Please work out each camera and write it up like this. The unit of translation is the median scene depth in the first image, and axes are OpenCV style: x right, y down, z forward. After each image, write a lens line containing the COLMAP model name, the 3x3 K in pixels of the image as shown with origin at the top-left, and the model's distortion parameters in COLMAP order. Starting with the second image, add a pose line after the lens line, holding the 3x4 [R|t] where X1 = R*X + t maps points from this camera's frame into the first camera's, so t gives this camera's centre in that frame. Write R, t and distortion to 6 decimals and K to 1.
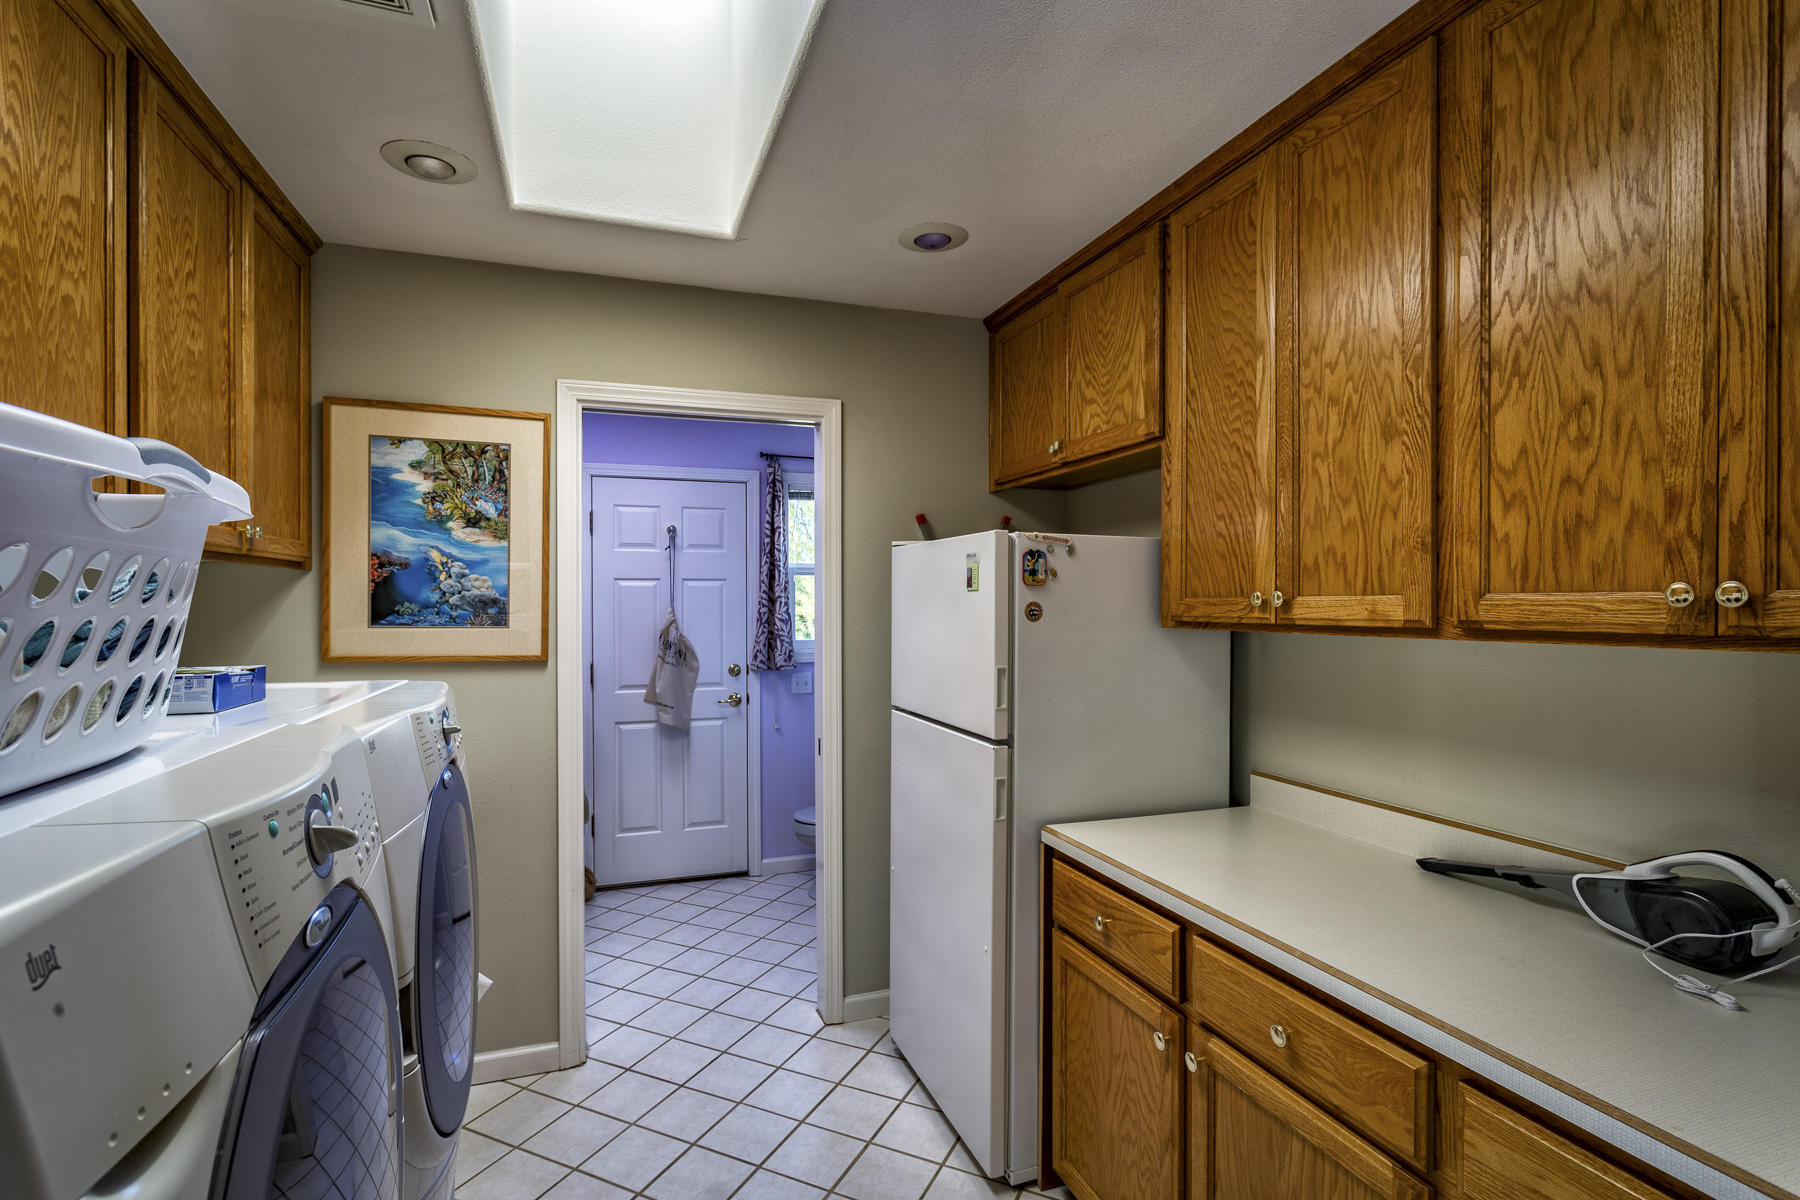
lens RADIAL K [[862.4, 0, 897.7], [0, 862.4, 614.2], [0, 0, 1]] dist [-0.000534, -0.000503]
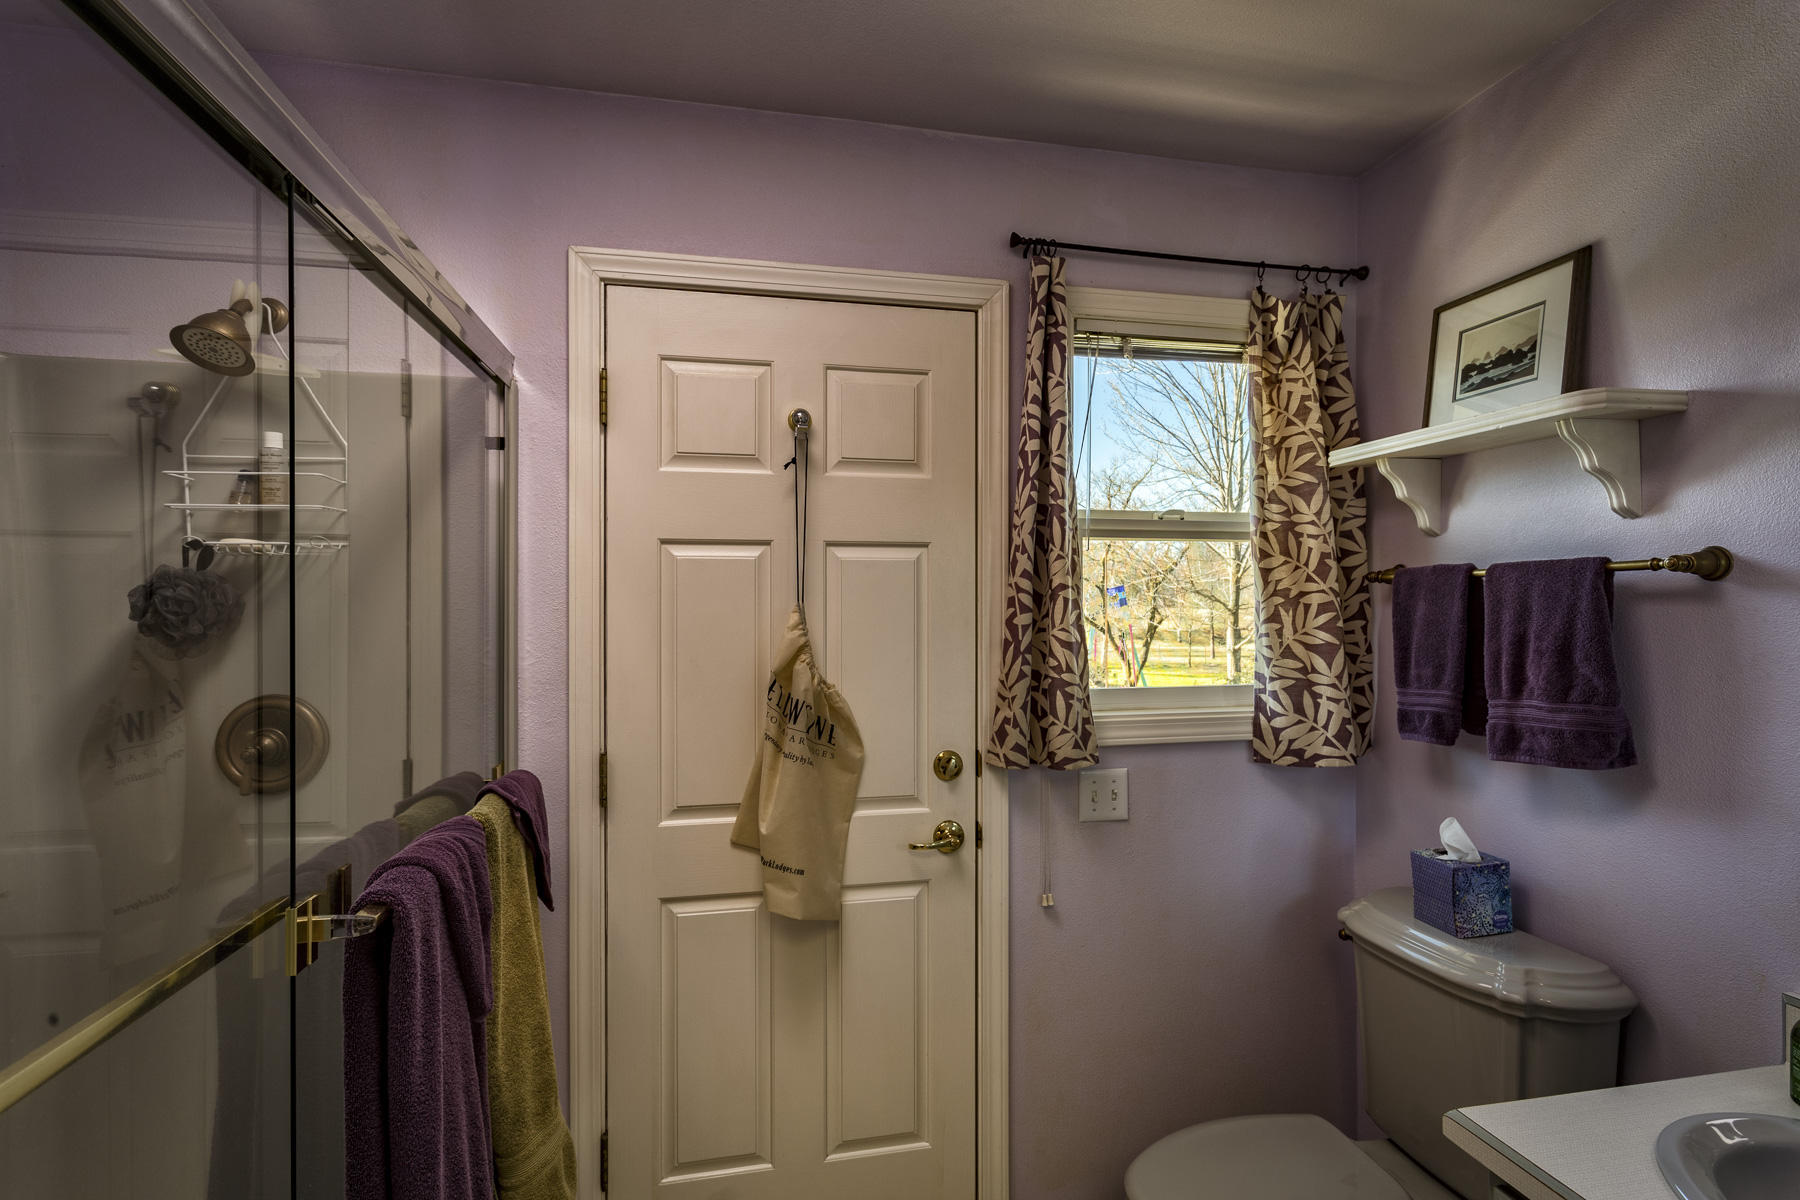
lens RADIAL K [[862.4, 0, 900.9], [0, 862.4, 593.5], [0, 0, 1]] dist [-0.000534, -0.000503]
pose [[0.992194, 0.002977, -0.124670, -0.161390], [-0.003705, 0.999977, -0.005606, -0.014360], [0.124650, 0.006024, 0.992182, 0.594039]]
